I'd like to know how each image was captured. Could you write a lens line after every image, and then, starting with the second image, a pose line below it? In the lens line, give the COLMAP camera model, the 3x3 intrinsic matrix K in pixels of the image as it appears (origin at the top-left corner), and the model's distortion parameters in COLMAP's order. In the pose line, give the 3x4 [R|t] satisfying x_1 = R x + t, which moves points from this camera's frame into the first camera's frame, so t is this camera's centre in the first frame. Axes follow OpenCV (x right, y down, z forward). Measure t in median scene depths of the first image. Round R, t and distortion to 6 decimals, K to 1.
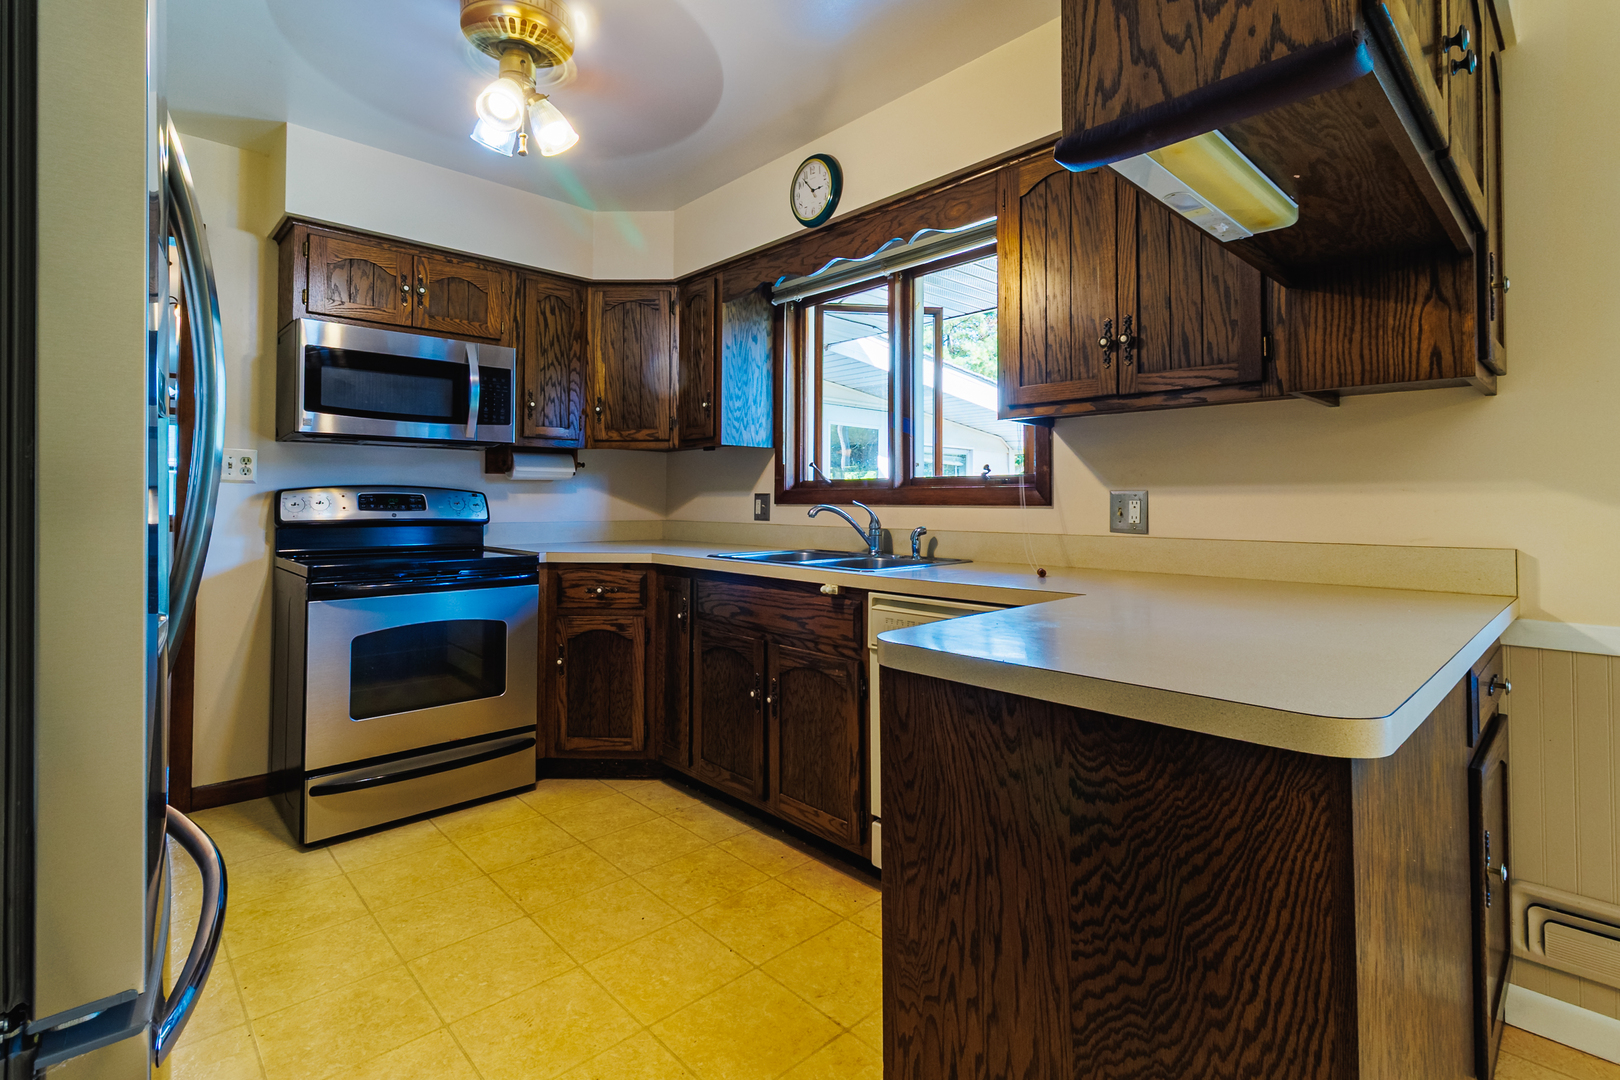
lens RADIAL K [[750.3, 0, 812.8], [0, 750.3, 484.2], [0, 0, 1]] dist [0.000071, 0.000062]
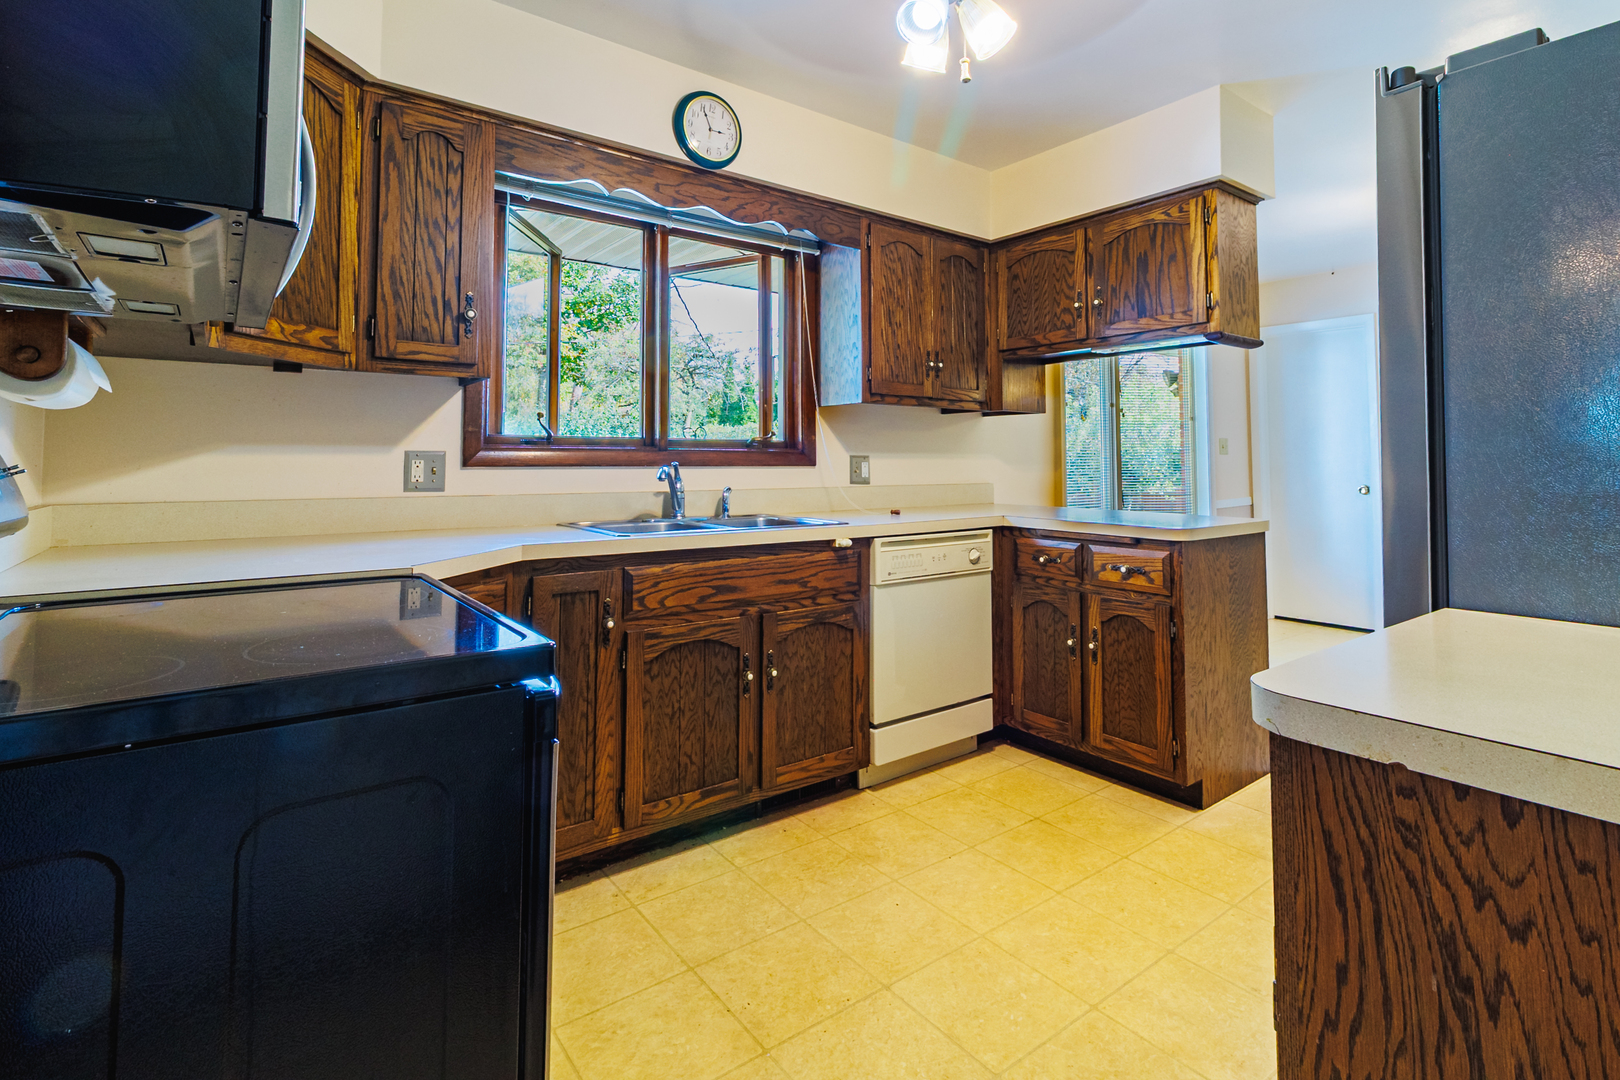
lens RADIAL K [[792.9, 0, 813.5], [0, 792.9, 423.9], [0, 0, 1]] dist [-0.000179, -0.000094]
pose [[0.112340, 0.046654, 0.992574, -1.065997], [-0.023433, 0.998744, -0.044292, 0.016885], [-0.993393, -0.018284, 0.113293, 0.848375]]
